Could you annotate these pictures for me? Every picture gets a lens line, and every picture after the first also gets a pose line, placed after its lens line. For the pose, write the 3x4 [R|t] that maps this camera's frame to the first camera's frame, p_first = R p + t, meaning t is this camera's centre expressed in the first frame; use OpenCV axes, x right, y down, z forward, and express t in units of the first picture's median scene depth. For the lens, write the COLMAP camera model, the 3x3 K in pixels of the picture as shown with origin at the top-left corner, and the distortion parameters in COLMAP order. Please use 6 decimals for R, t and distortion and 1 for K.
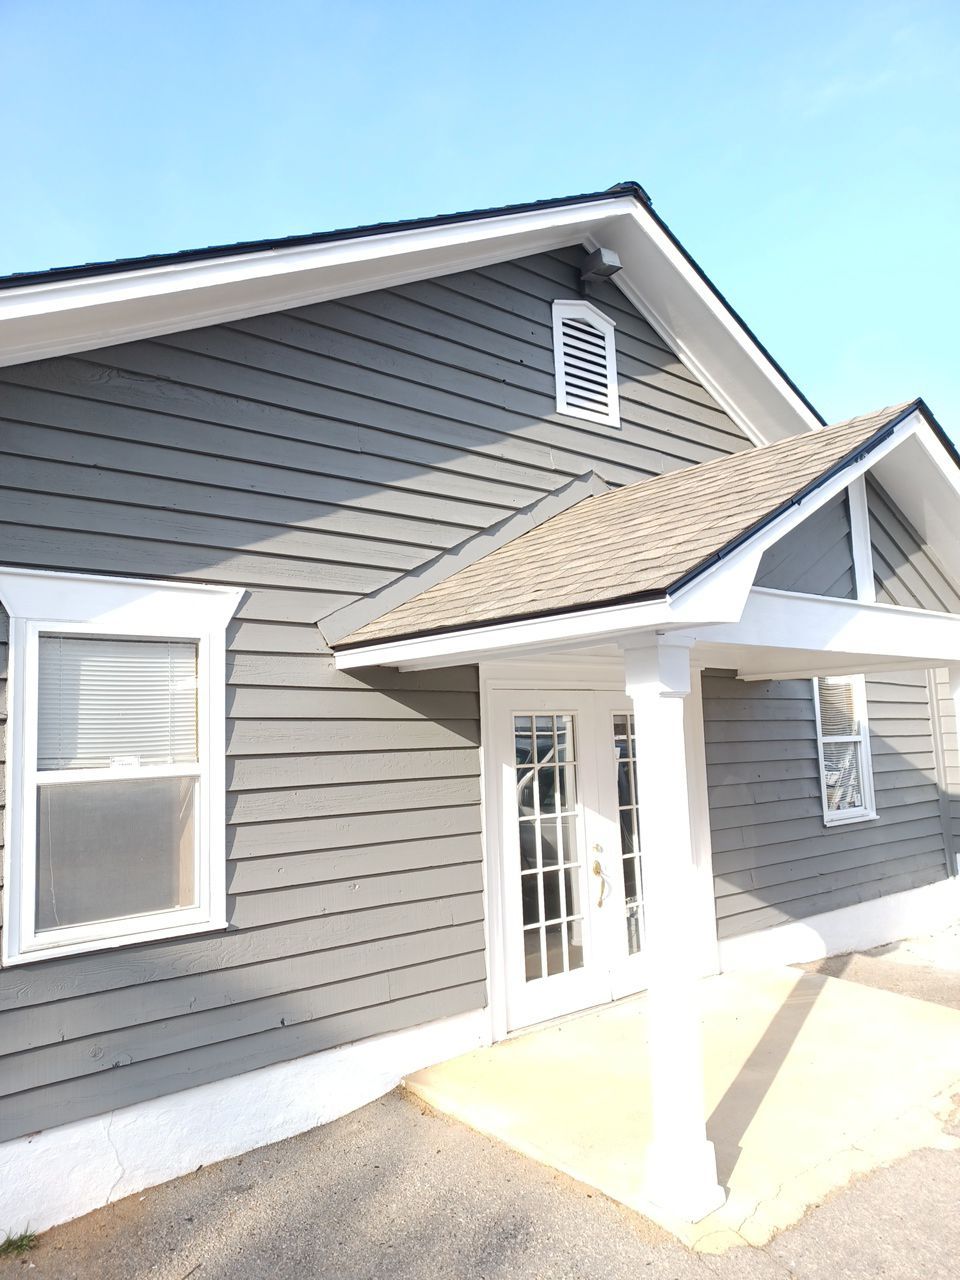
lens RADIAL K [[893.7, 0, 480.0], [0, 893.7, 640.0], [0, 0, 1]] dist [0.004898, 0.003787]
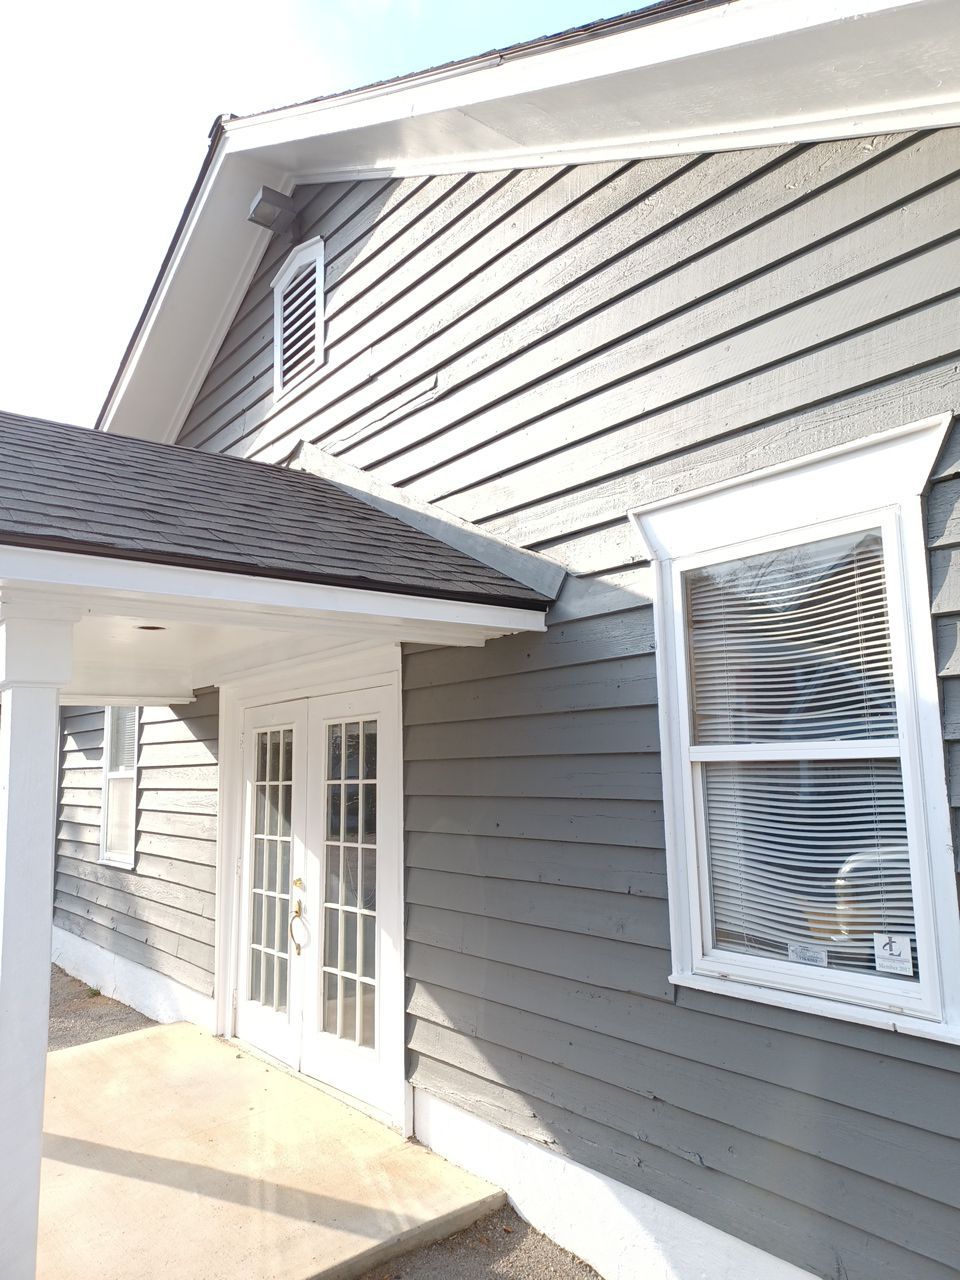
lens RADIAL K [[893.7, 0, 480.0], [0, 893.7, 640.0], [0, 0, 1]] dist [0.004898, 0.003787]
pose [[-0.011868, -0.110799, -0.993772, 0.920992], [0.137410, 0.984233, -0.111376, 0.113021], [0.990443, -0.137876, 0.003544, 1.103198]]
